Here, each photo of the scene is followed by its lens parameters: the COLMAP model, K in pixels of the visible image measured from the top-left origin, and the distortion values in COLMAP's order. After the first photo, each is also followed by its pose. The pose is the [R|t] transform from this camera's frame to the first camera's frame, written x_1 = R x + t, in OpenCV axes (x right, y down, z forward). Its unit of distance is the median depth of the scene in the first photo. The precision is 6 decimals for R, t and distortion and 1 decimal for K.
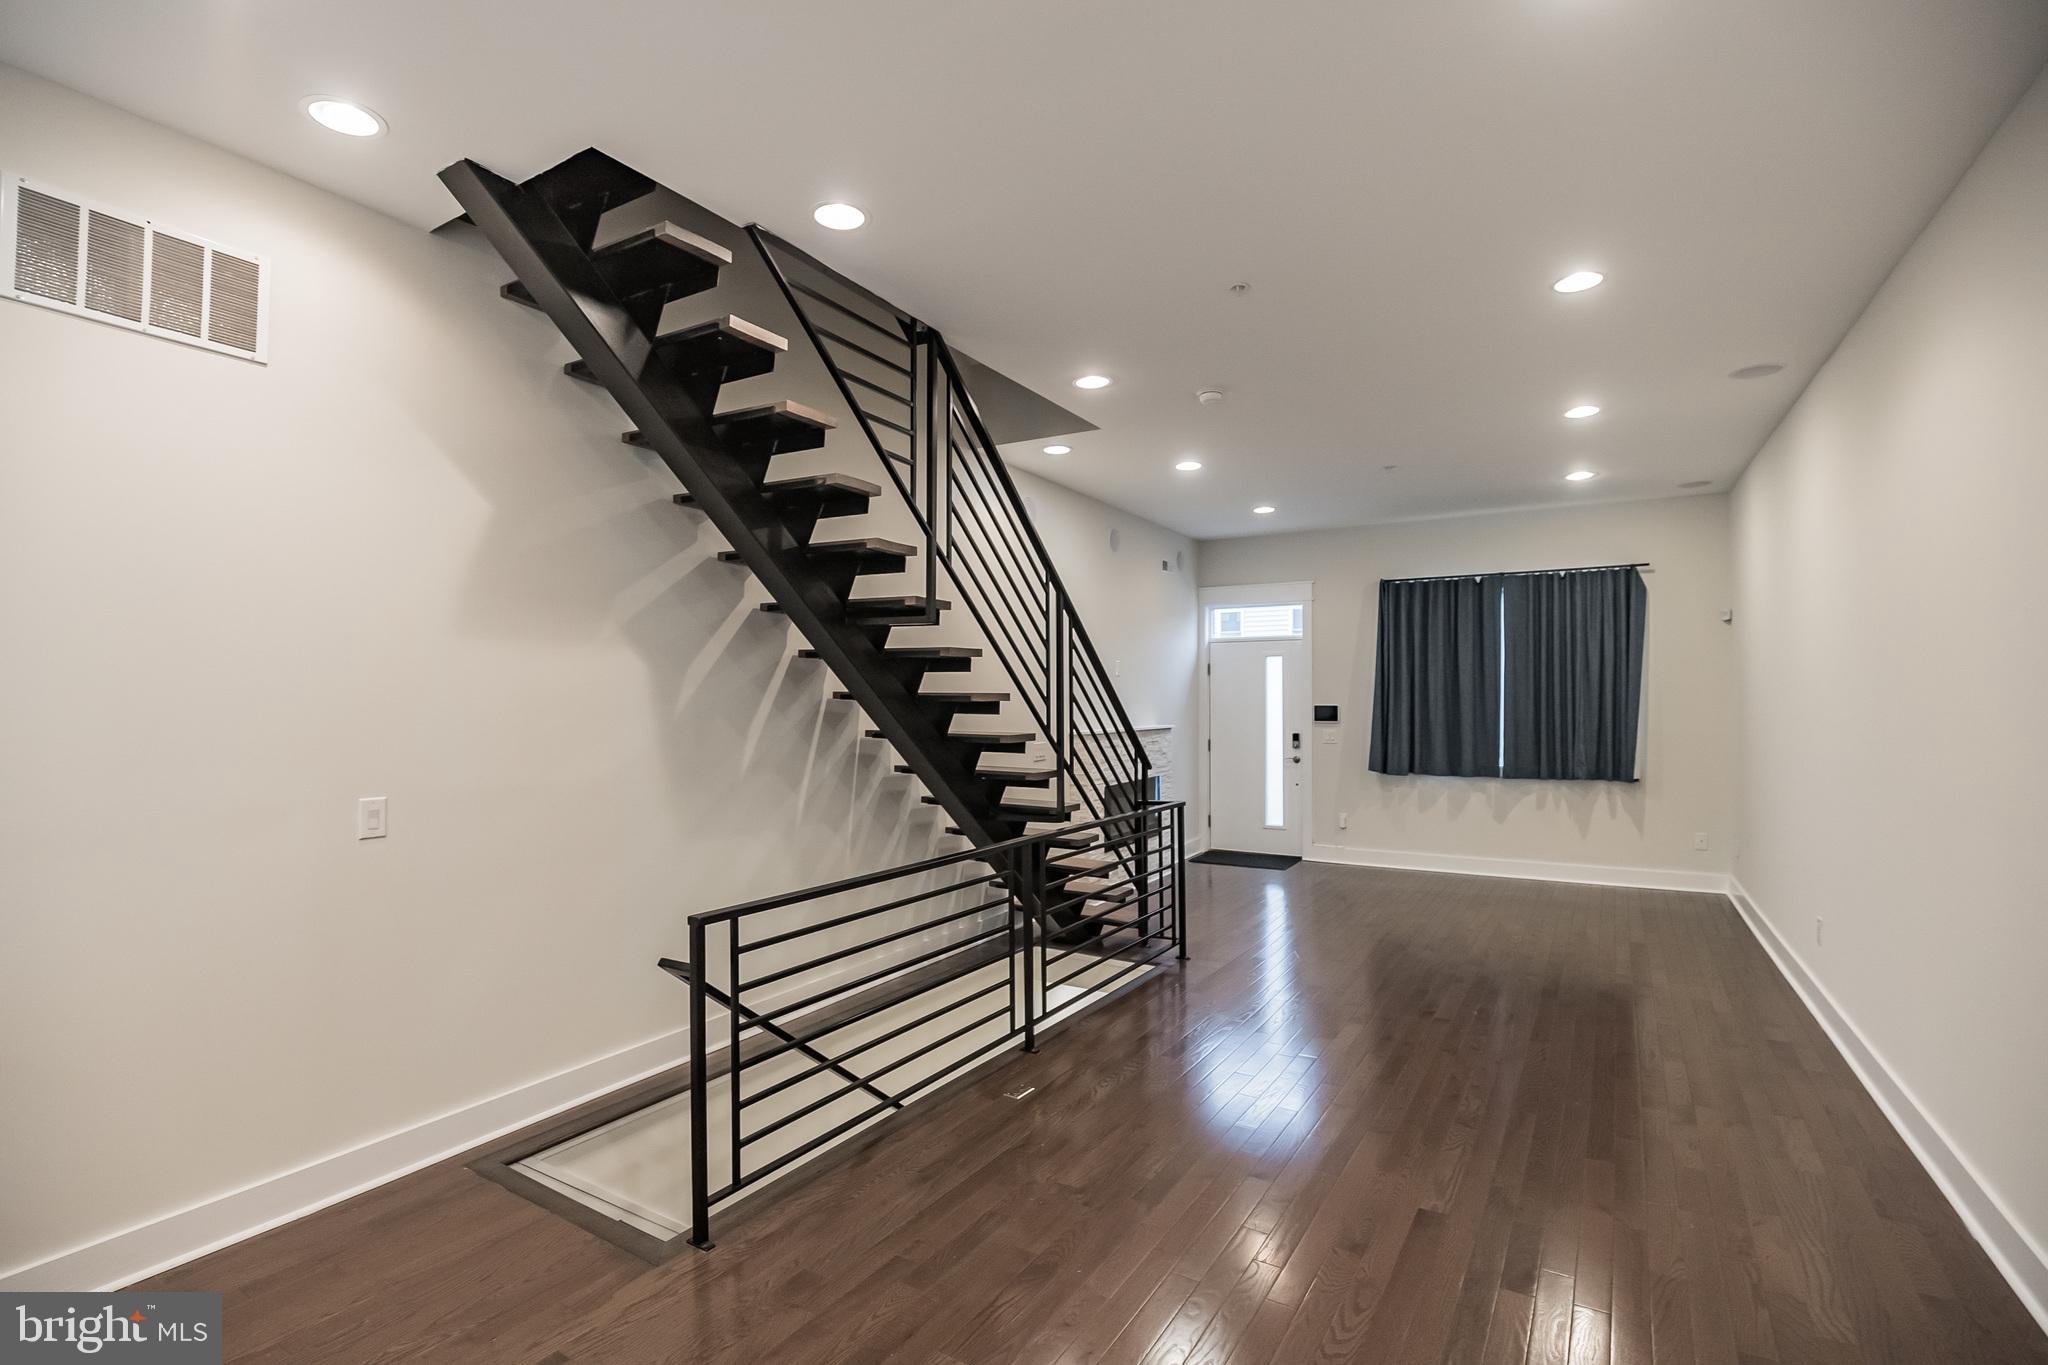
lens RADIAL K [[958.2, 0, 1021.5], [0, 958.2, 700.9], [0, 0, 1]] dist [-0.022909, -0.002956]
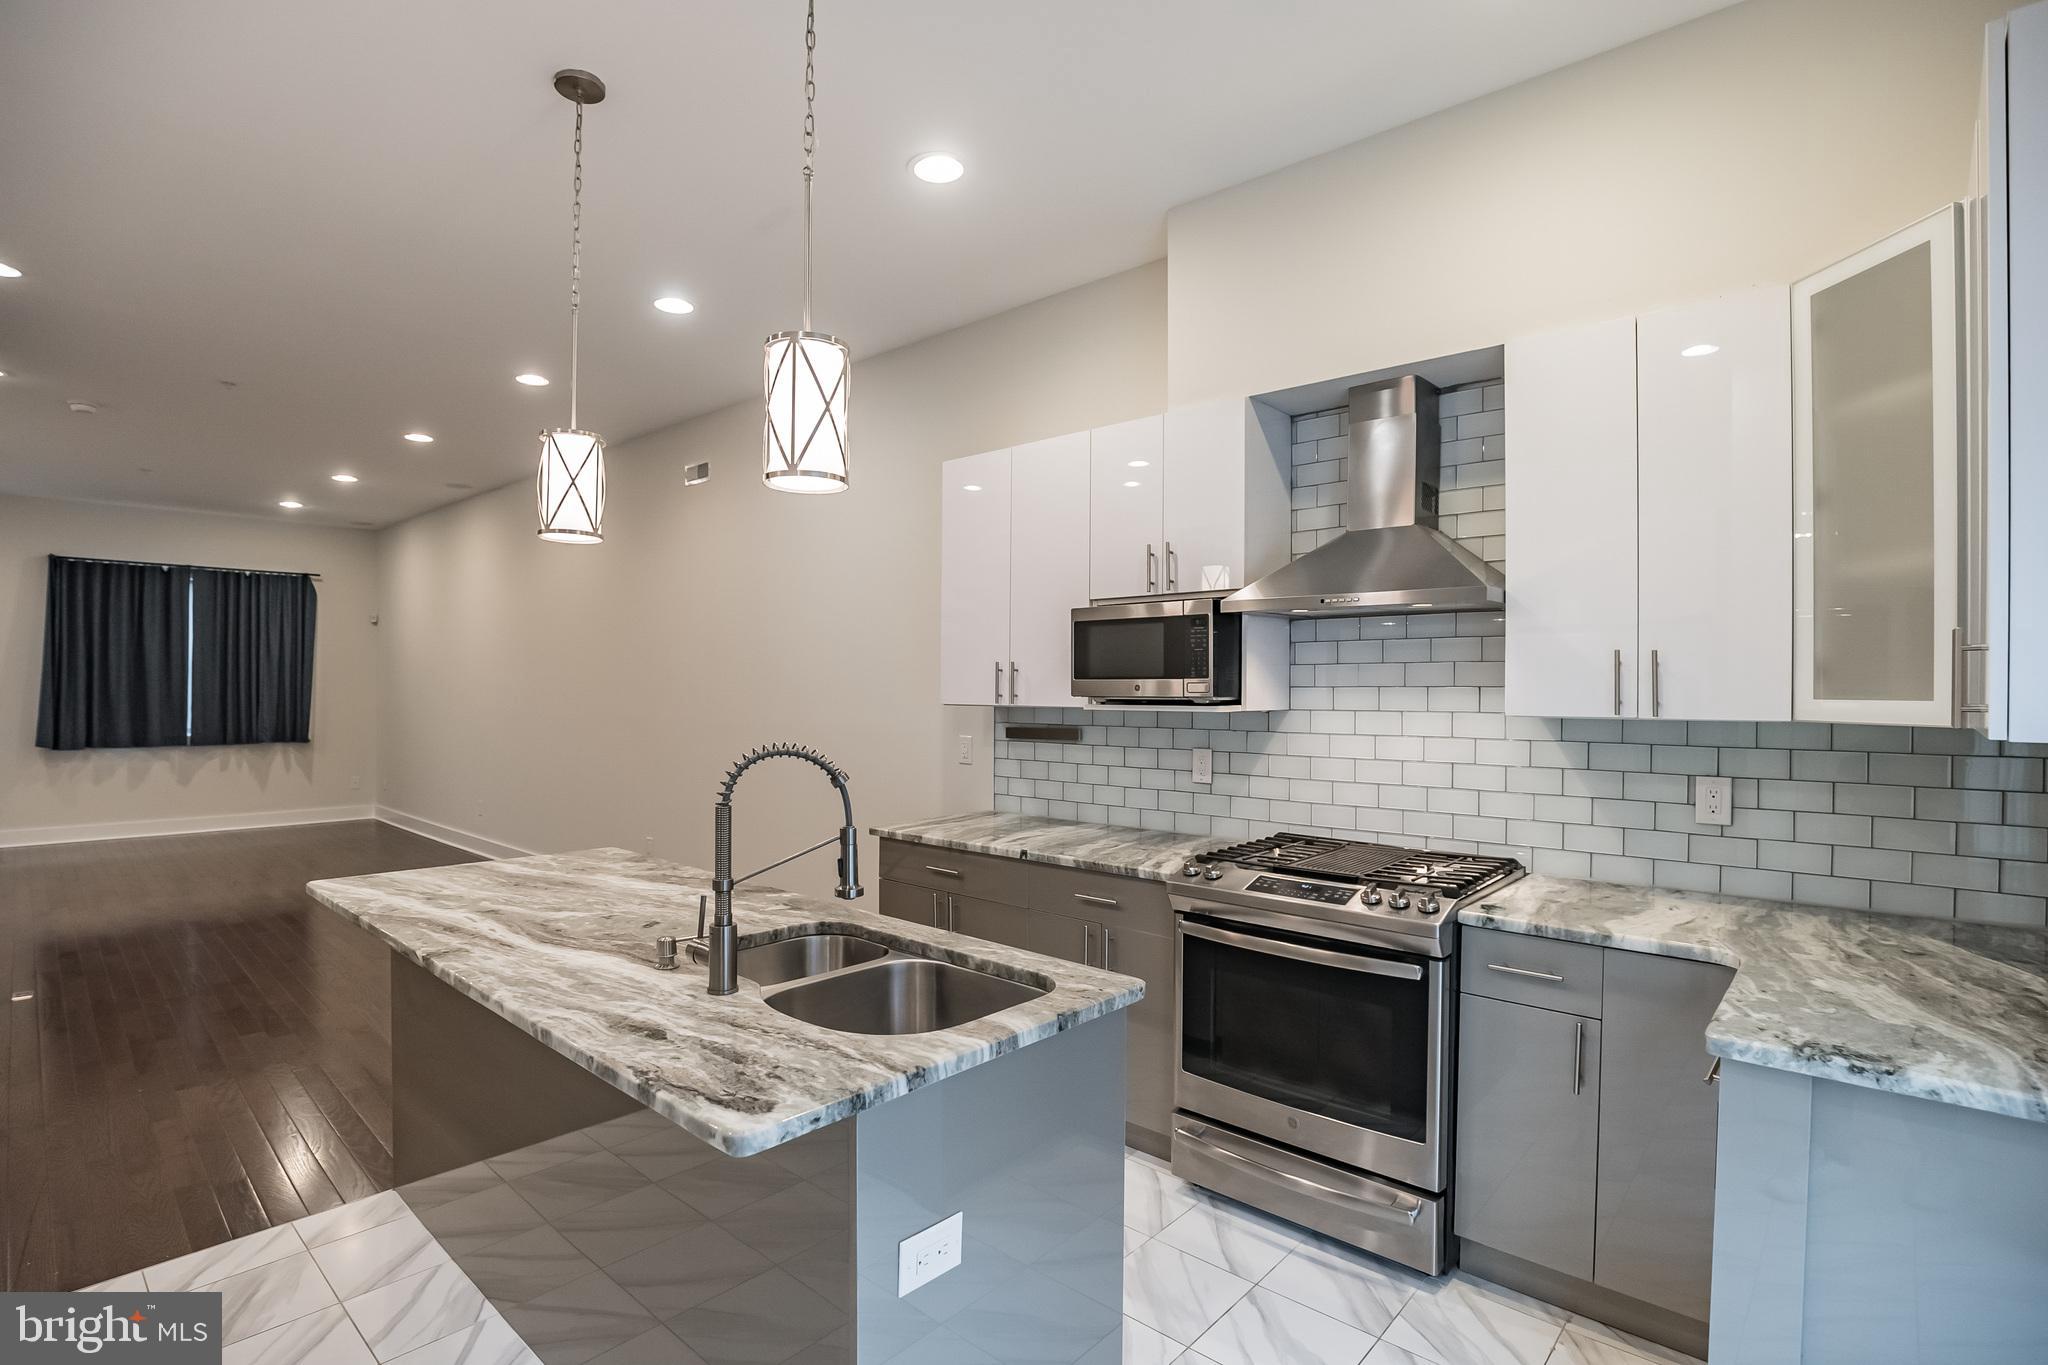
lens RADIAL K [[958.2, 0, 1009.3], [0, 958.2, 700.9], [0, 0, 1]] dist [-0.022909, -0.002956]
pose [[0.208113, -0.008086, 0.978071, -0.386273], [-0.004839, 0.999945, 0.009297, 0.011858], [-0.978093, -0.006668, 0.208063, -0.189530]]
